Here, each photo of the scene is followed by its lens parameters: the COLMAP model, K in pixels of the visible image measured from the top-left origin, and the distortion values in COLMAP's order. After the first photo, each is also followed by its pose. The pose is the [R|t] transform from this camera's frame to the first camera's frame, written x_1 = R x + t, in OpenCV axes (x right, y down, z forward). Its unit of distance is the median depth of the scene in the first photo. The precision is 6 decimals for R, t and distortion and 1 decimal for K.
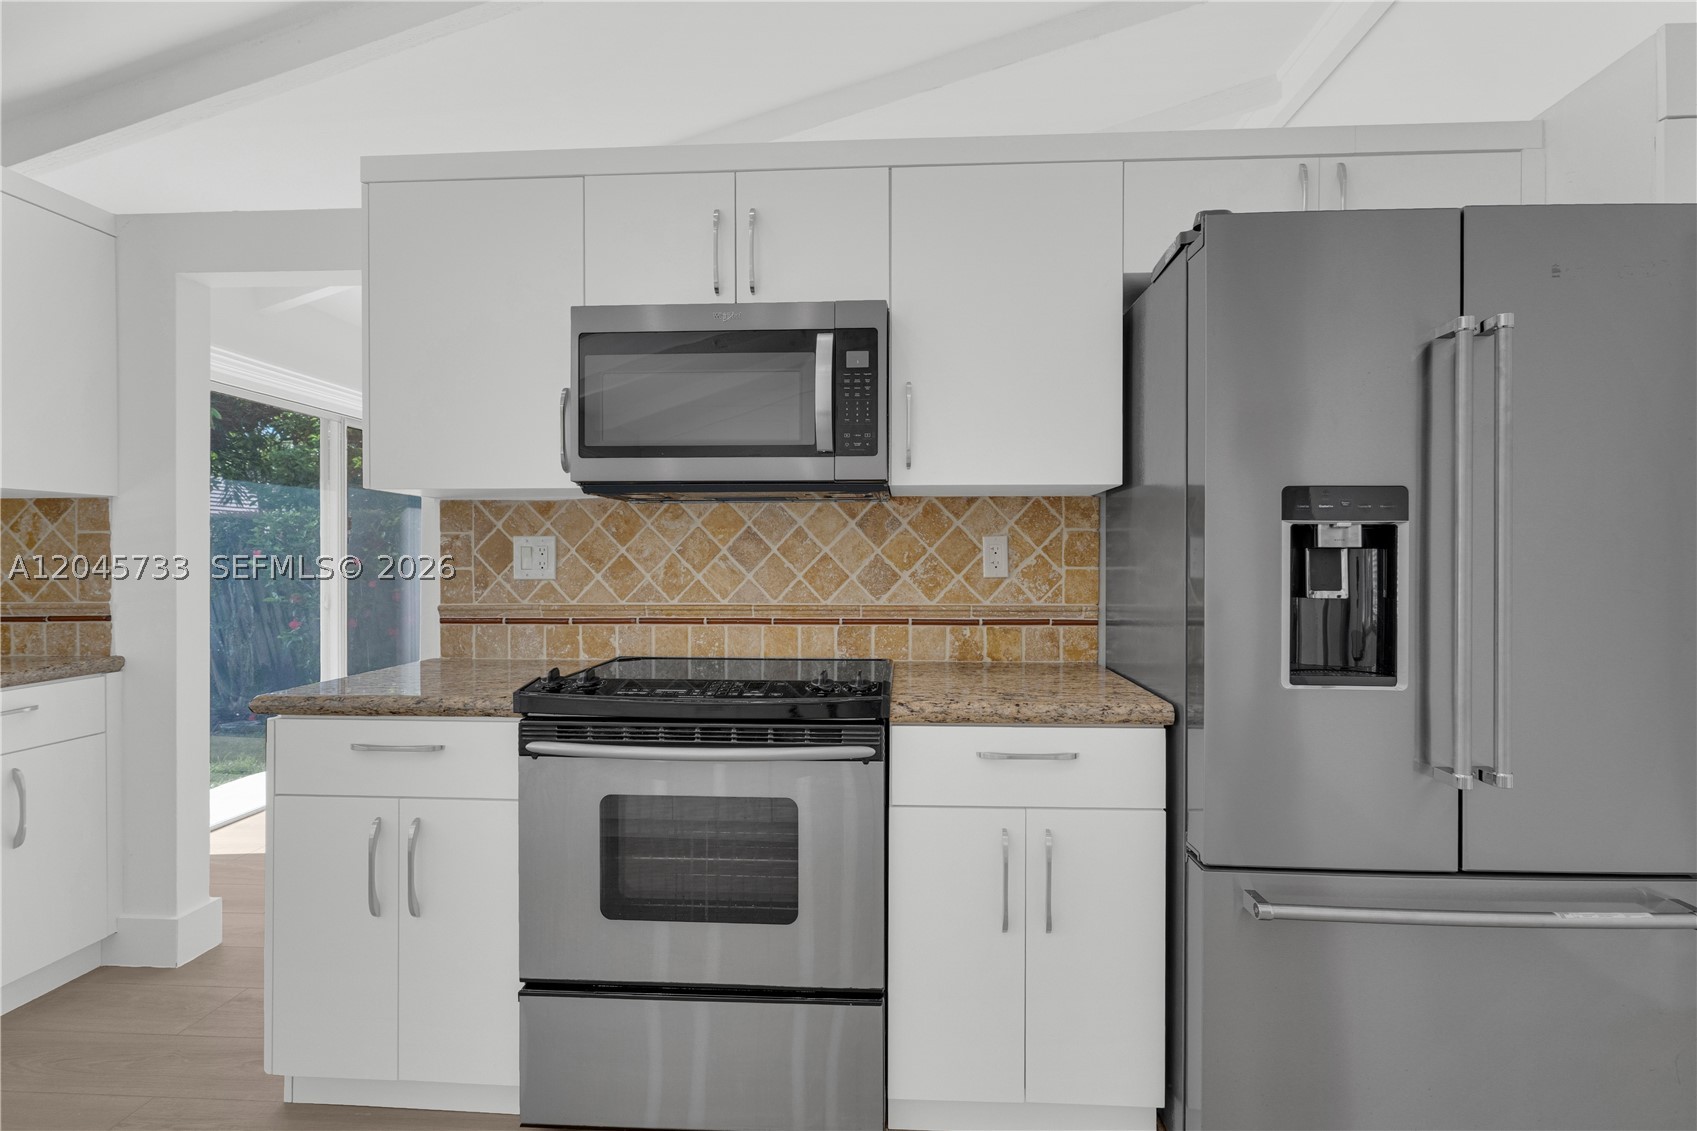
lens RADIAL K [[815.4, 0, 843.8], [0, 815.4, 558.4], [0, 0, 1]] dist [-0.001211, 0.001239]
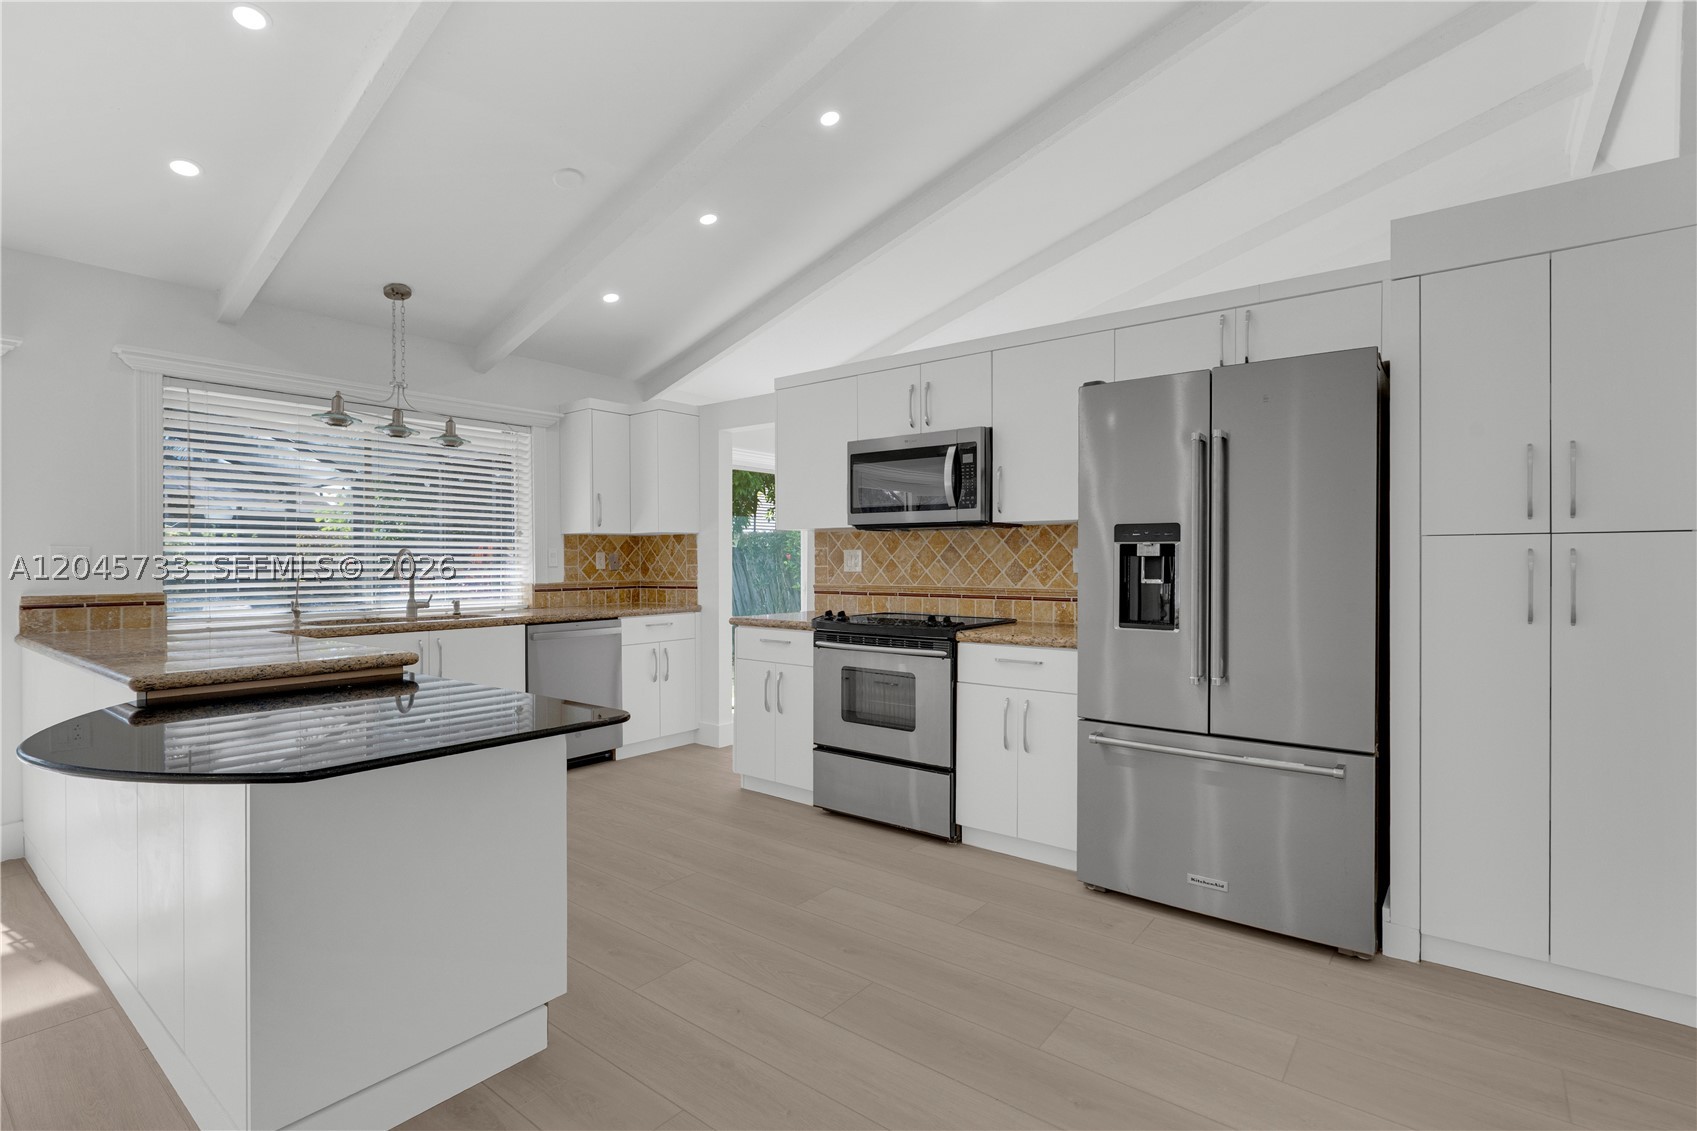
lens RADIAL K [[815.4, 0, 851.9], [0, 815.4, 564.6], [0, 0, 1]] dist [-0.001211, 0.001239]
pose [[0.826229, 0.003260, -0.563324, 0.837351], [0.000792, 0.999976, 0.006950, -0.006184], [0.563333, -0.006189, 0.826207, -0.714587]]
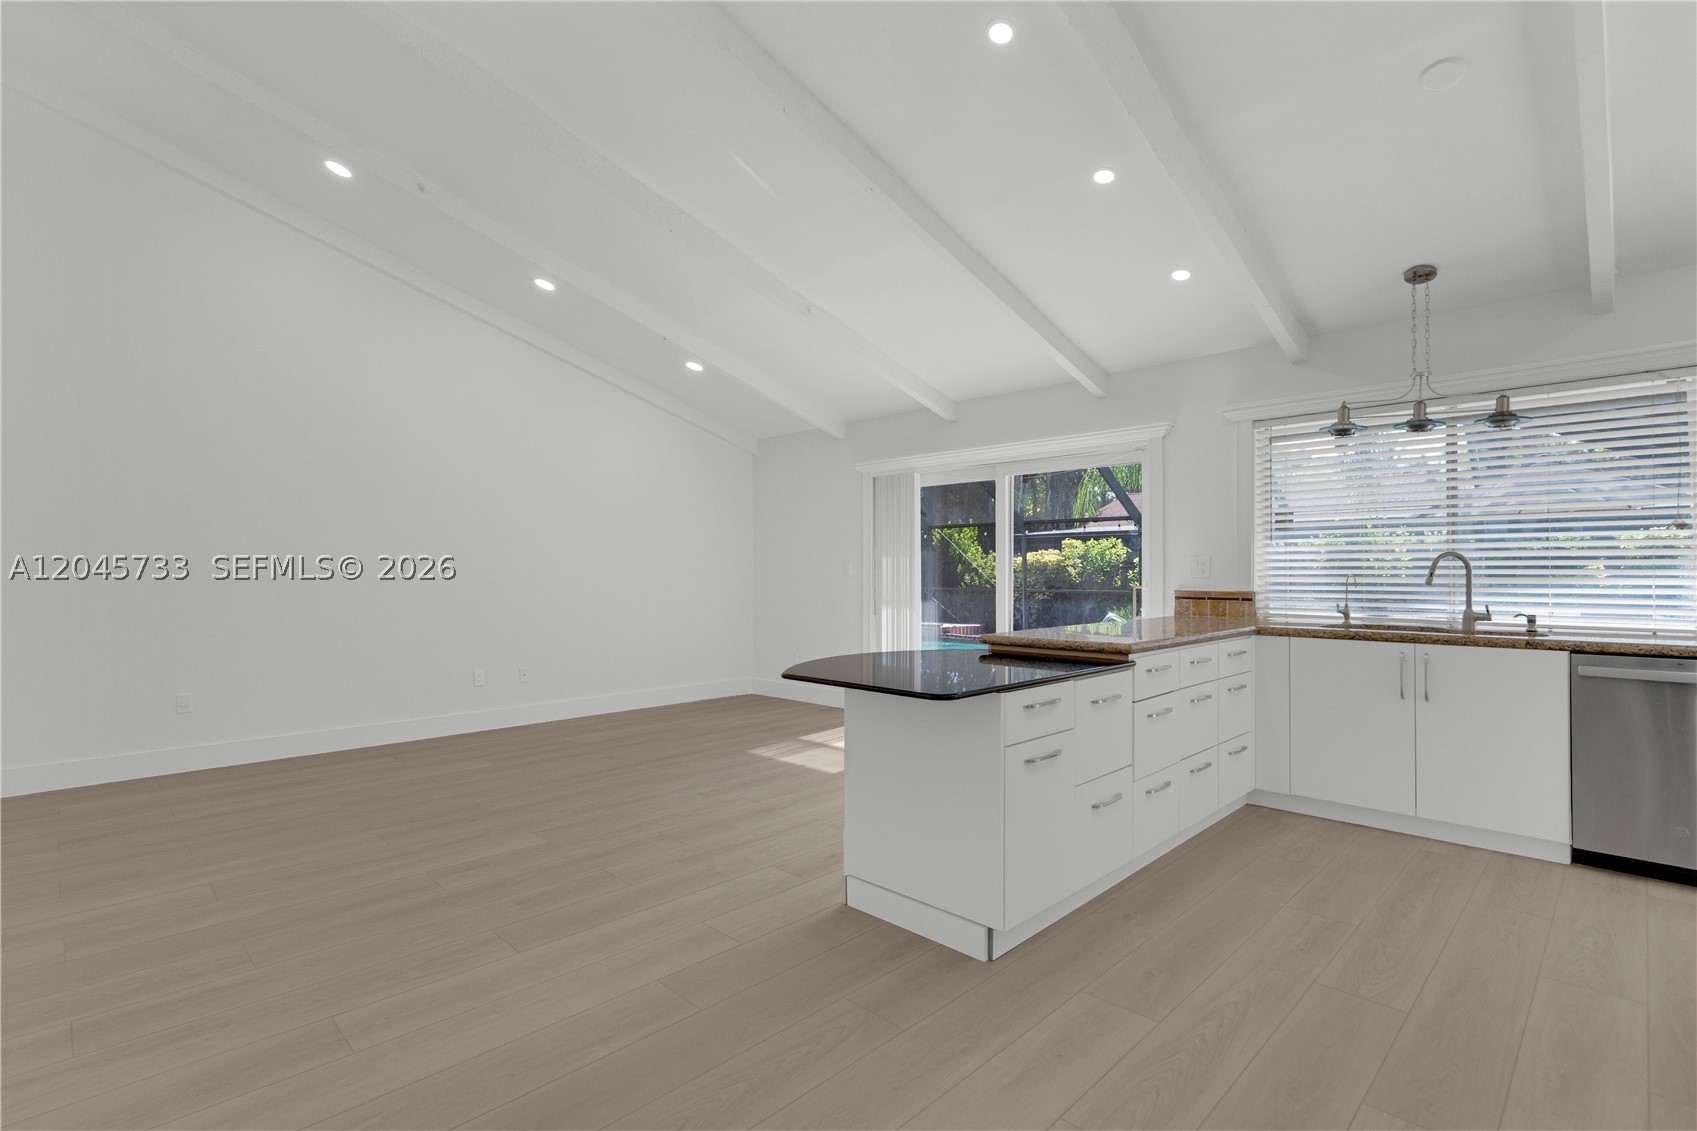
lens RADIAL K [[815.4, 0, 855.4], [0, 815.4, 563.9], [0, 0, 1]] dist [-0.001211, 0.001239]
pose [[-0.662440, -0.000904, -0.749114, 1.020982], [0.005744, 0.999964, -0.006286, -0.002269], [0.749093, -0.008467, -0.662411, 0.591633]]
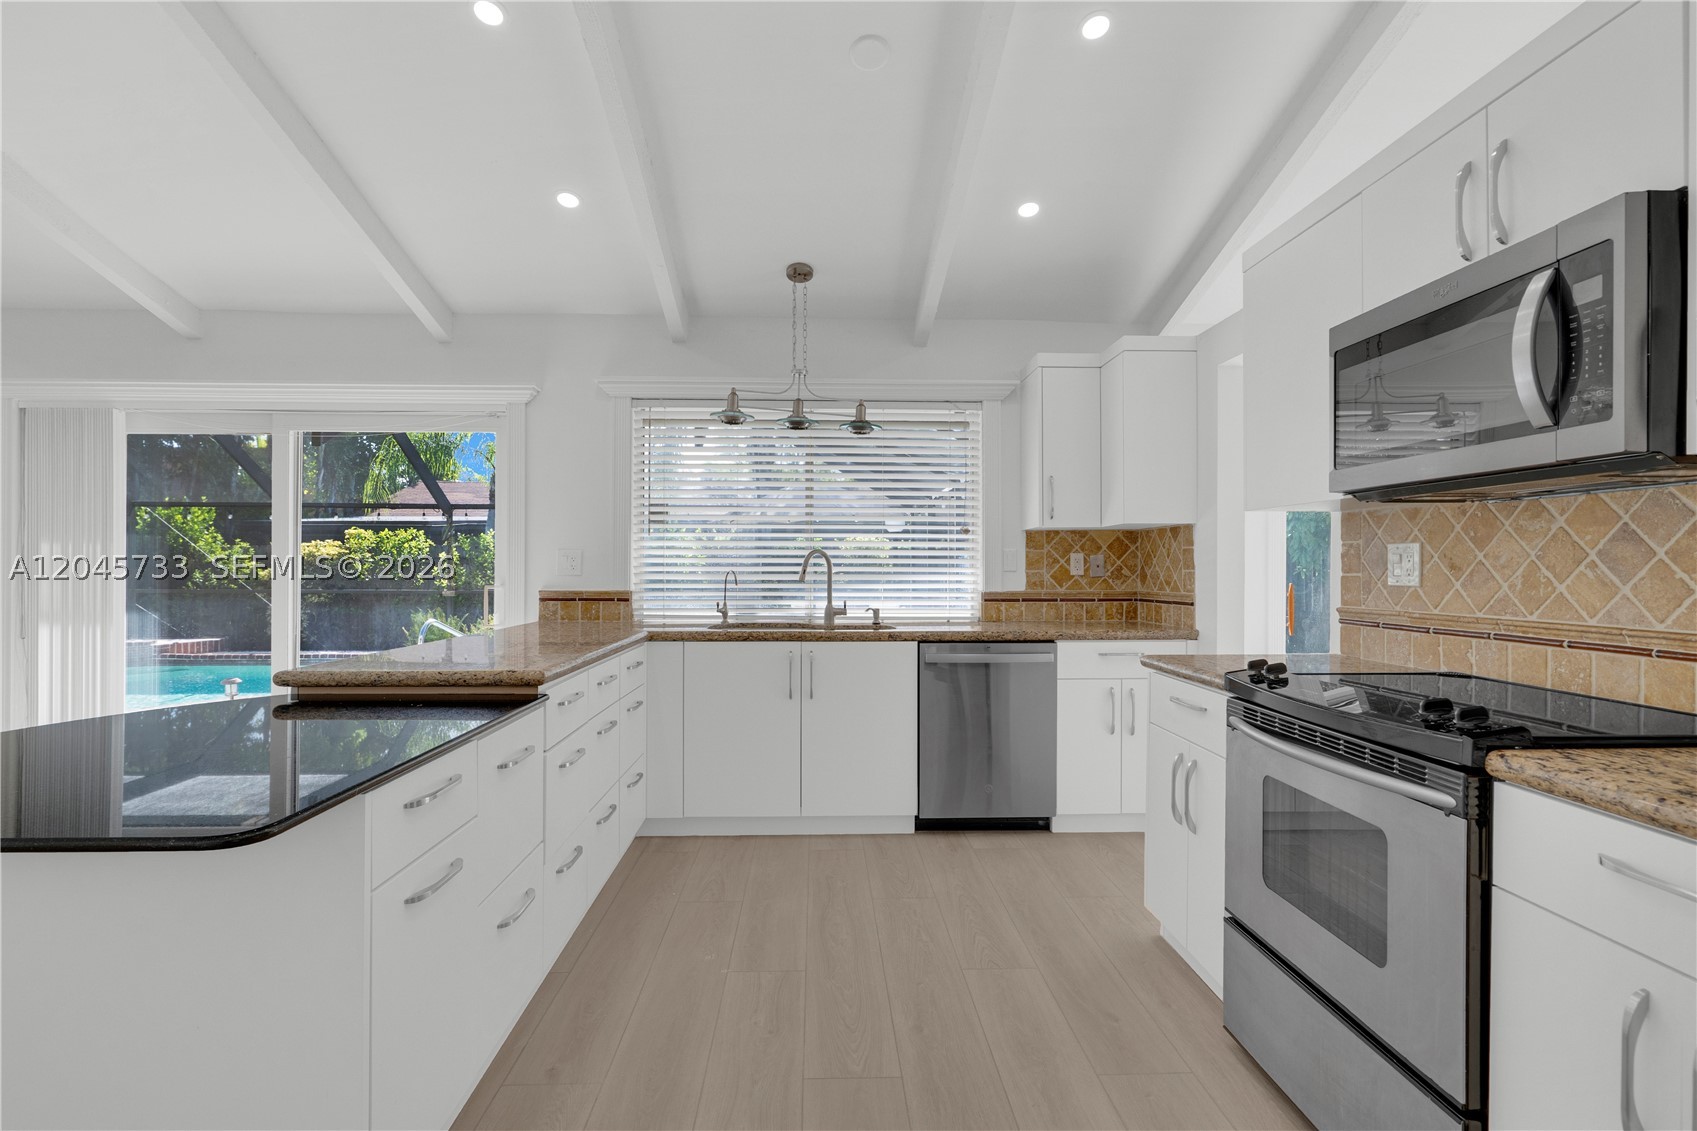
lens RADIAL K [[815.4, 0, 849.3], [0, 815.4, 566.2], [0, 0, 1]] dist [-0.001211, 0.001239]
pose [[0.094836, 0.002731, -0.995489, 0.645510], [-0.001641, 0.999995, 0.002587, -0.000168], [0.995492, 0.001388, 0.094840, 0.265271]]
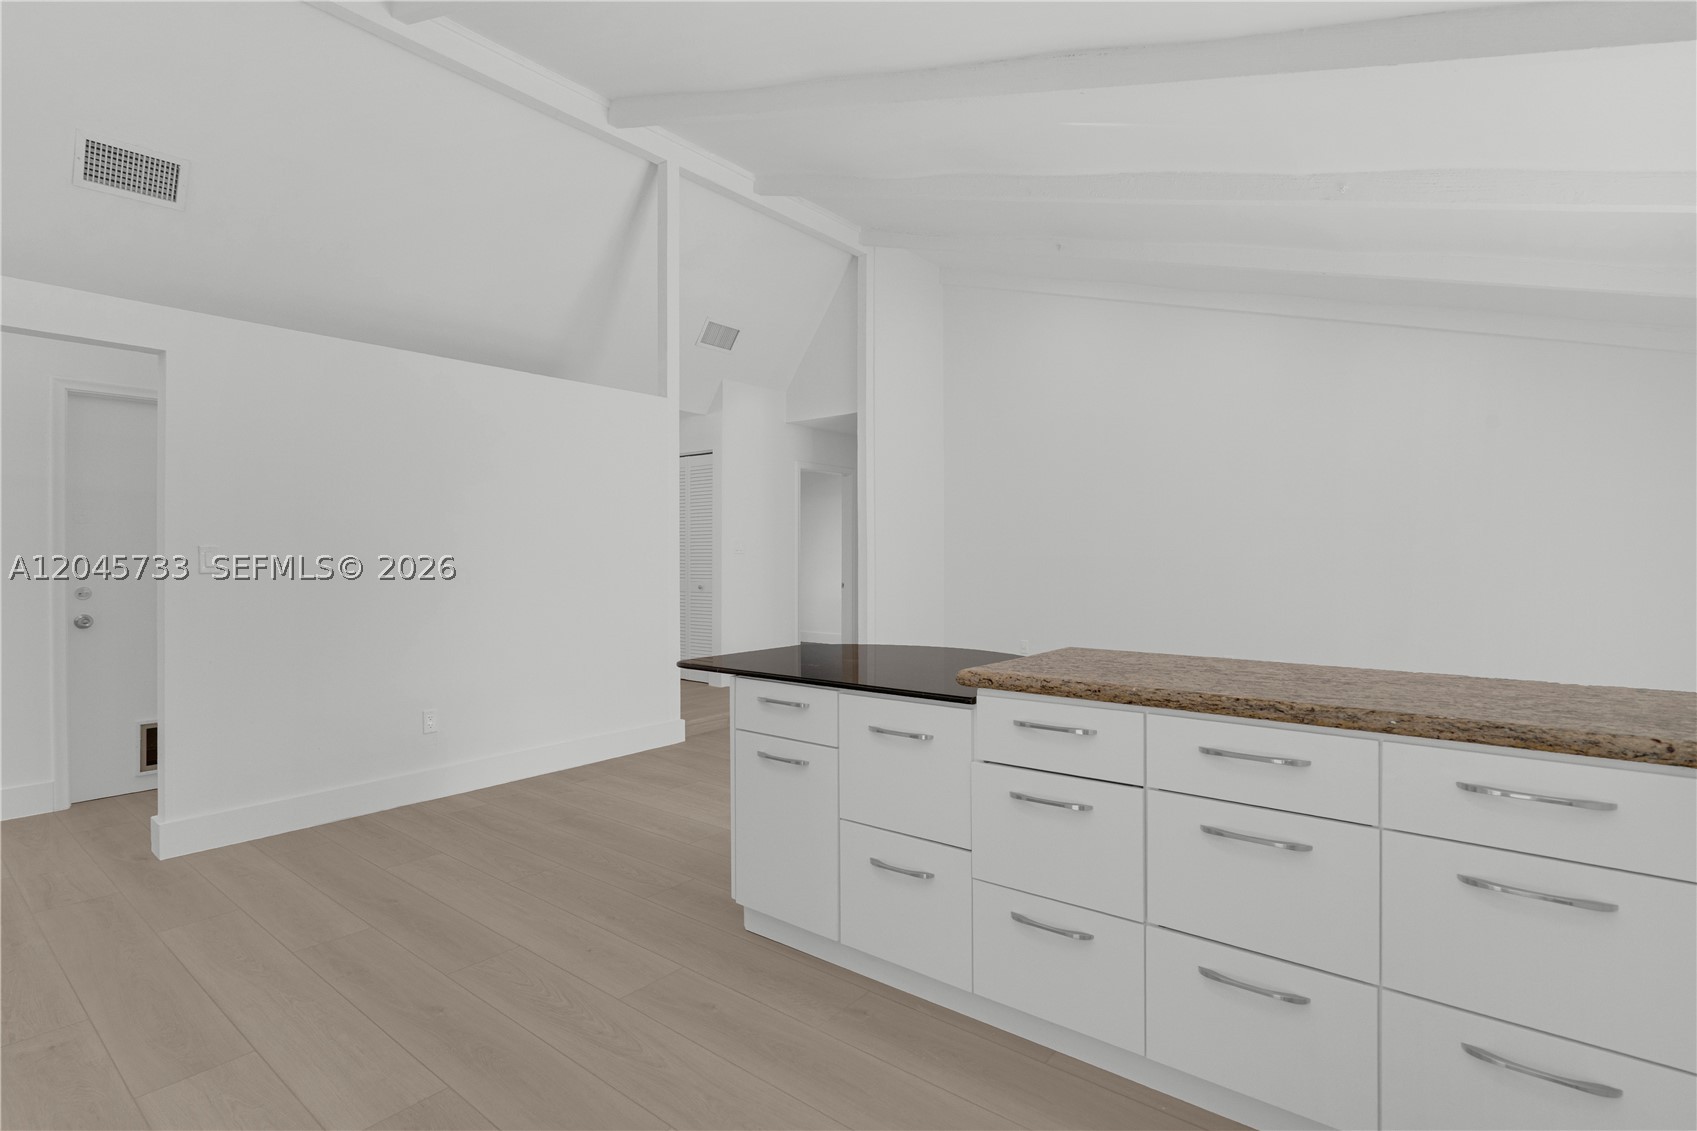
lens RADIAL K [[787.1, 0, 846.5], [0, 787.1, 566.7], [0, 0, 1]] dist [0.003679, 0.000353]
pose [[-0.813600, -0.000225, 0.581424, -0.949468], [-0.004816, 0.999968, -0.006353, 0.011572], [-0.581405, -0.007969, -0.813576, 0.878616]]
